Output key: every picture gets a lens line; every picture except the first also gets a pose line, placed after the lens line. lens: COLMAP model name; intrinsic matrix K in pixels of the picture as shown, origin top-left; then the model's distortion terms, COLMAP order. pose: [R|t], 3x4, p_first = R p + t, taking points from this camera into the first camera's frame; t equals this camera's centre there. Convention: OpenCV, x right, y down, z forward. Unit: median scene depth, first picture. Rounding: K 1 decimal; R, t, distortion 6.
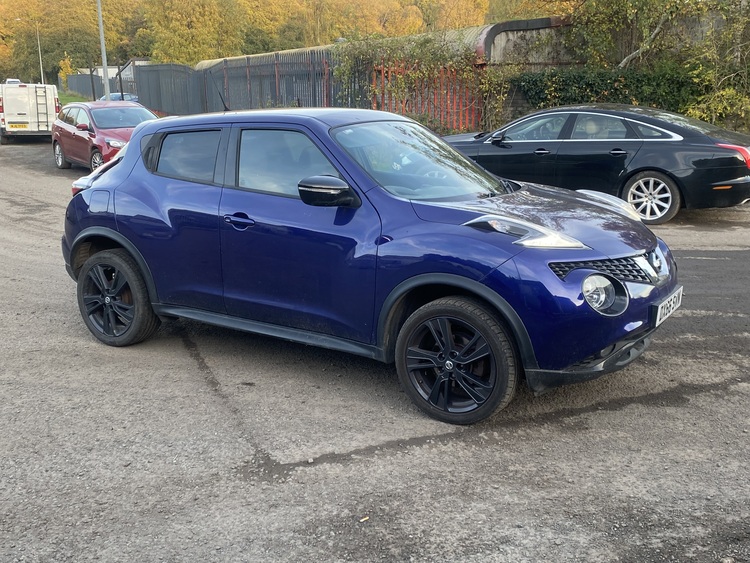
lens RADIAL K [[802.9, 0, 376.6], [0, 802.9, 284.2], [0, 0, 1]] dist [0.034257, 0.000000]
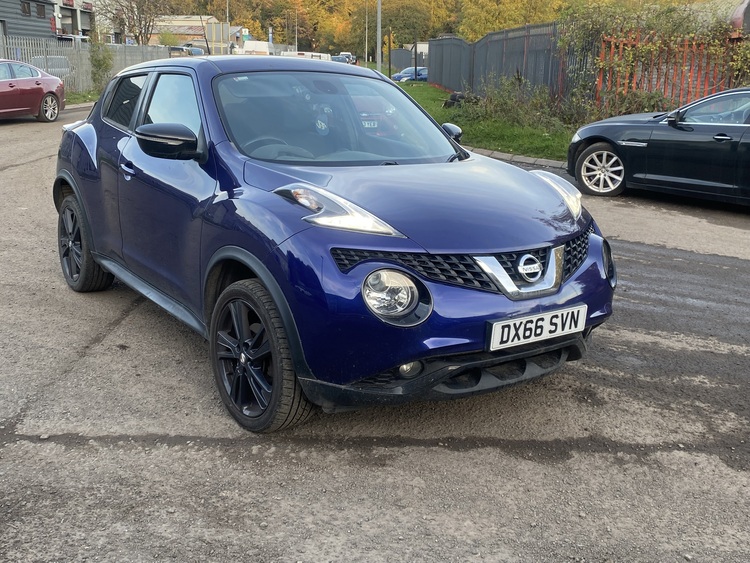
lens RADIAL K [[802.9, 0, 374.7], [0, 802.9, 279.4], [0, 0, 1]] dist [0.034257, 0.000000]
pose [[0.929453, 0.127133, -0.346345, 0.494084], [-0.120258, 0.991880, 0.041364, -0.031019], [0.348792, 0.003205, 0.937195, 0.261431]]
